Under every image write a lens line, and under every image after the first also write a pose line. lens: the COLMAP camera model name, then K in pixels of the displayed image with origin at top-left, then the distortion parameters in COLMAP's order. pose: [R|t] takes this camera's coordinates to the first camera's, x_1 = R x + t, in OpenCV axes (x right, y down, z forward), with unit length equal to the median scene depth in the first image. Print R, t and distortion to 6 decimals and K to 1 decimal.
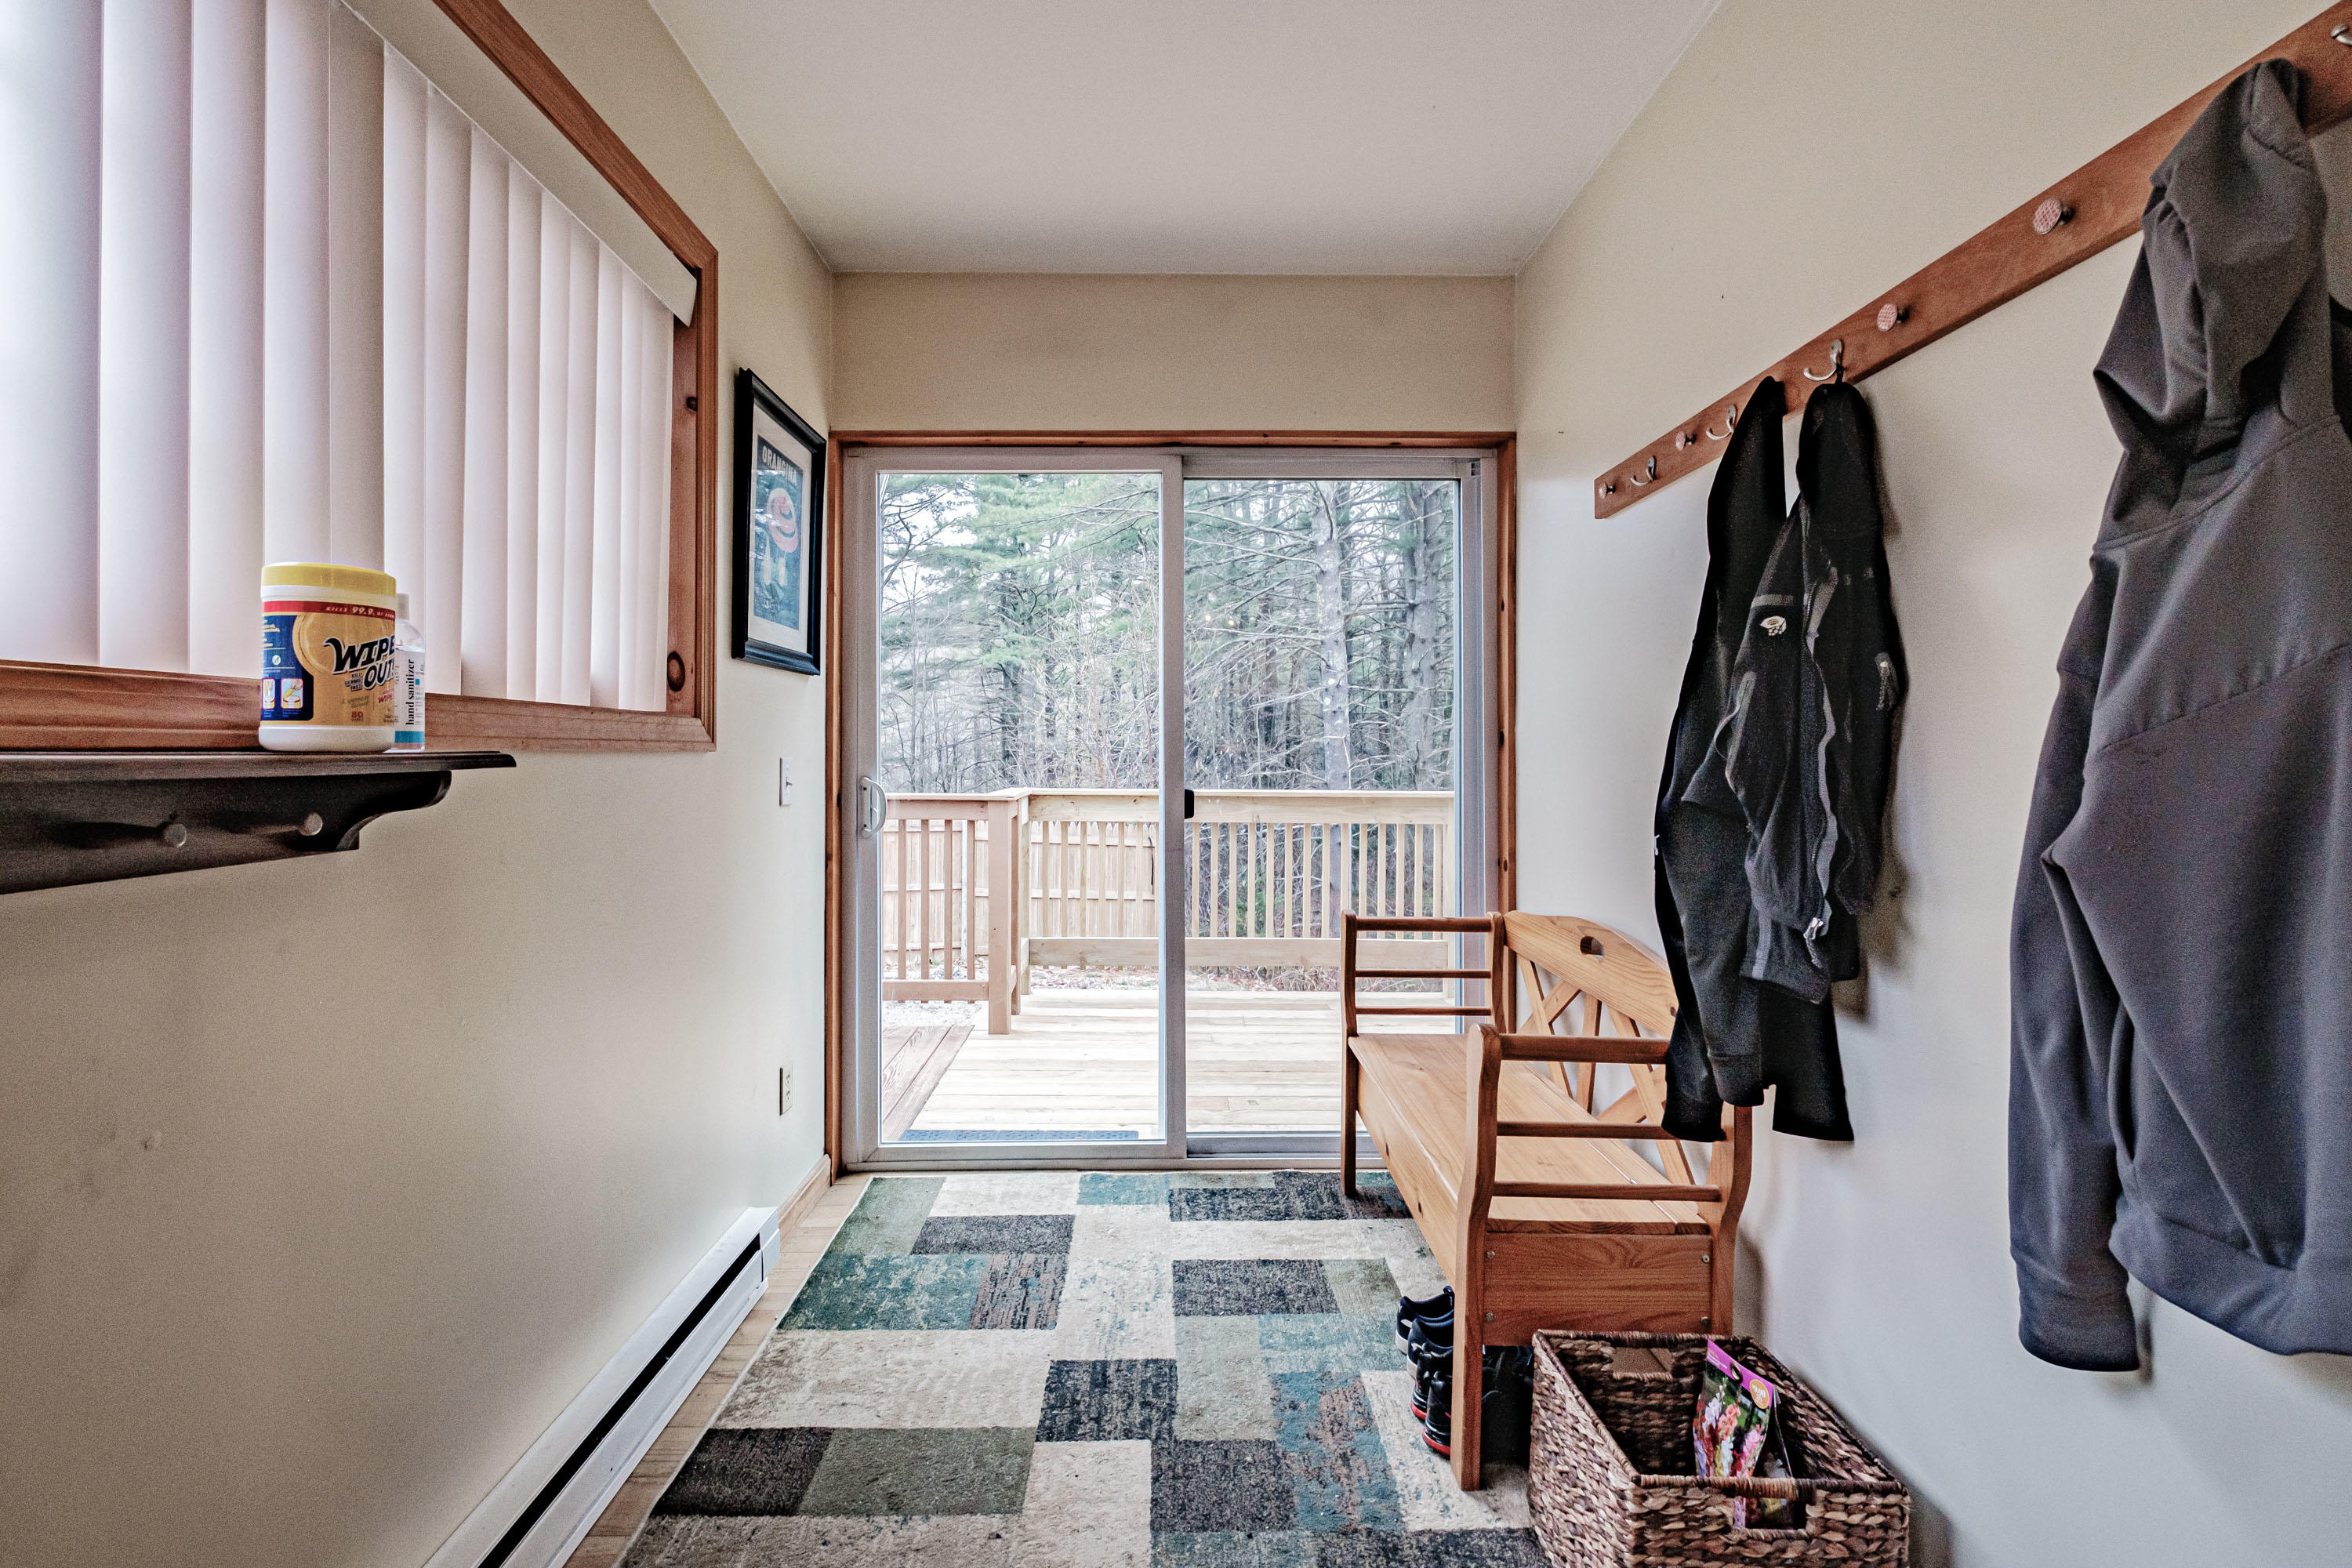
lens RADIAL K [[1051.3, 0, 1126.6], [0, 1051.3, 737.1], [0, 0, 1]] dist [0.000898, -0.001911]
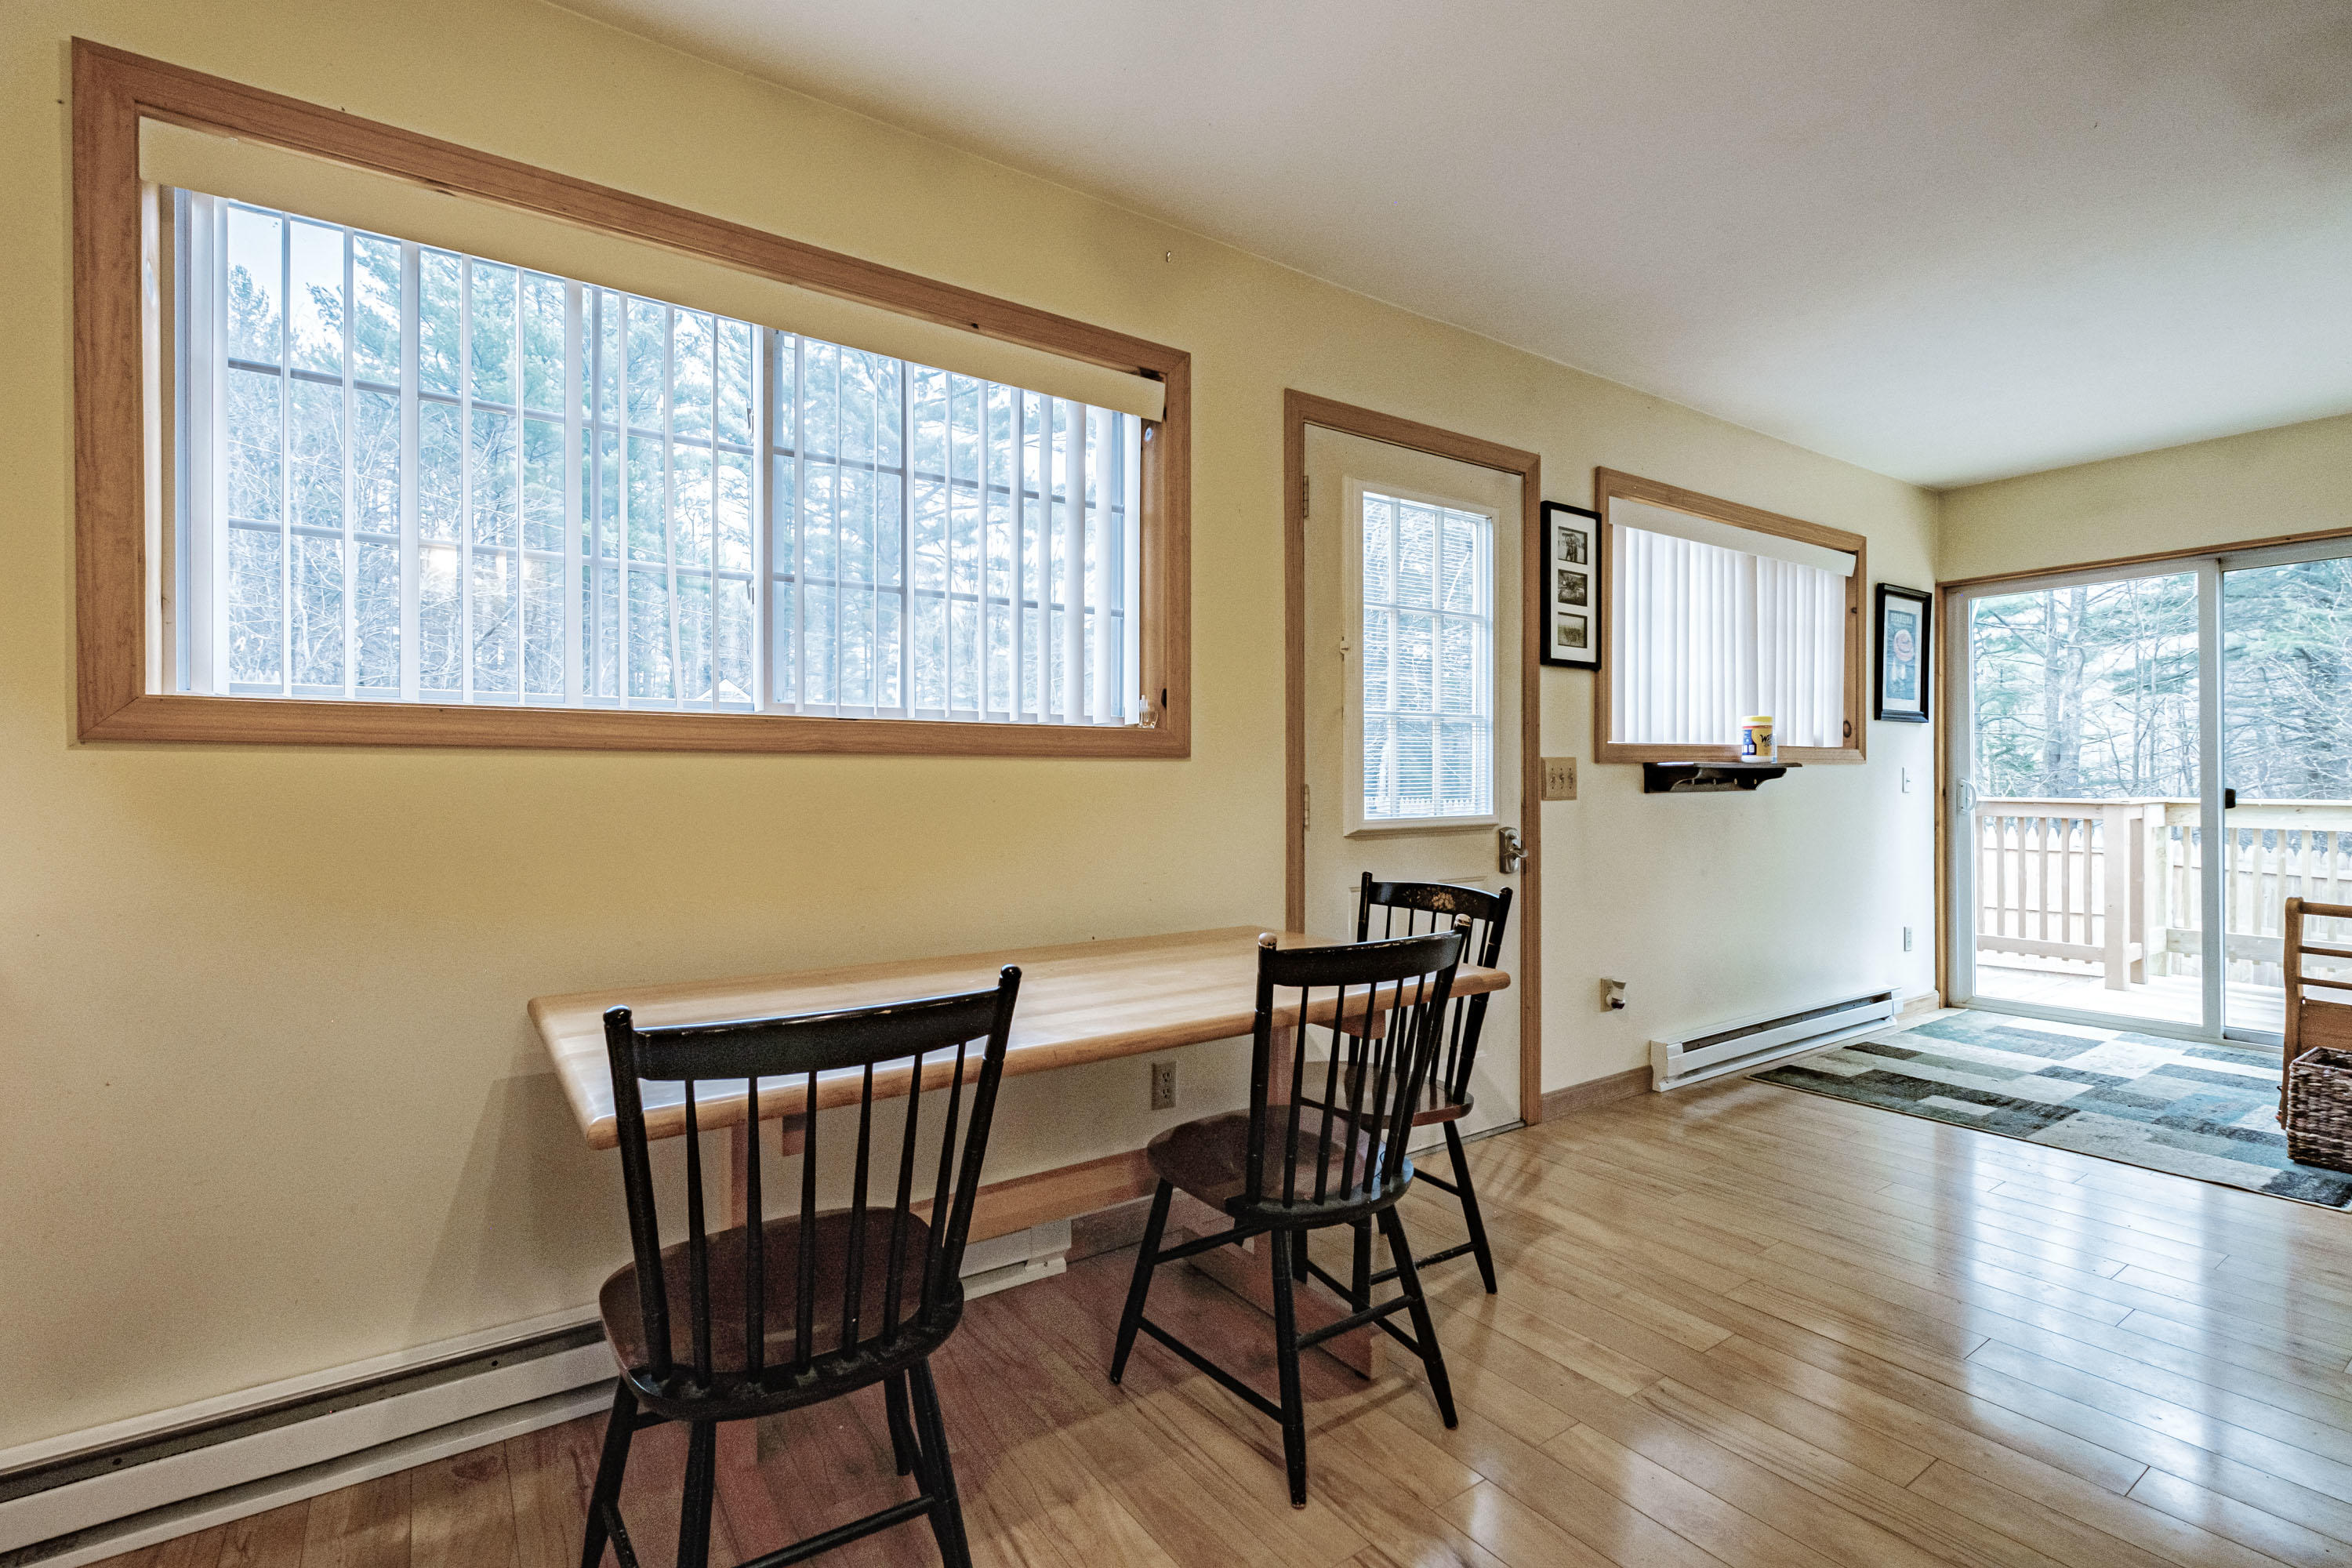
lens RADIAL K [[1051.3, 0, 1193.1], [0, 1051.3, 776.9], [0, 0, 1]] dist [0.000898, -0.001911]
pose [[0.588552, 0.000338, -0.808459, 0.473391], [0.013931, 0.999847, 0.010559, -0.001997], [0.808339, -0.017478, 0.588457, -1.215800]]
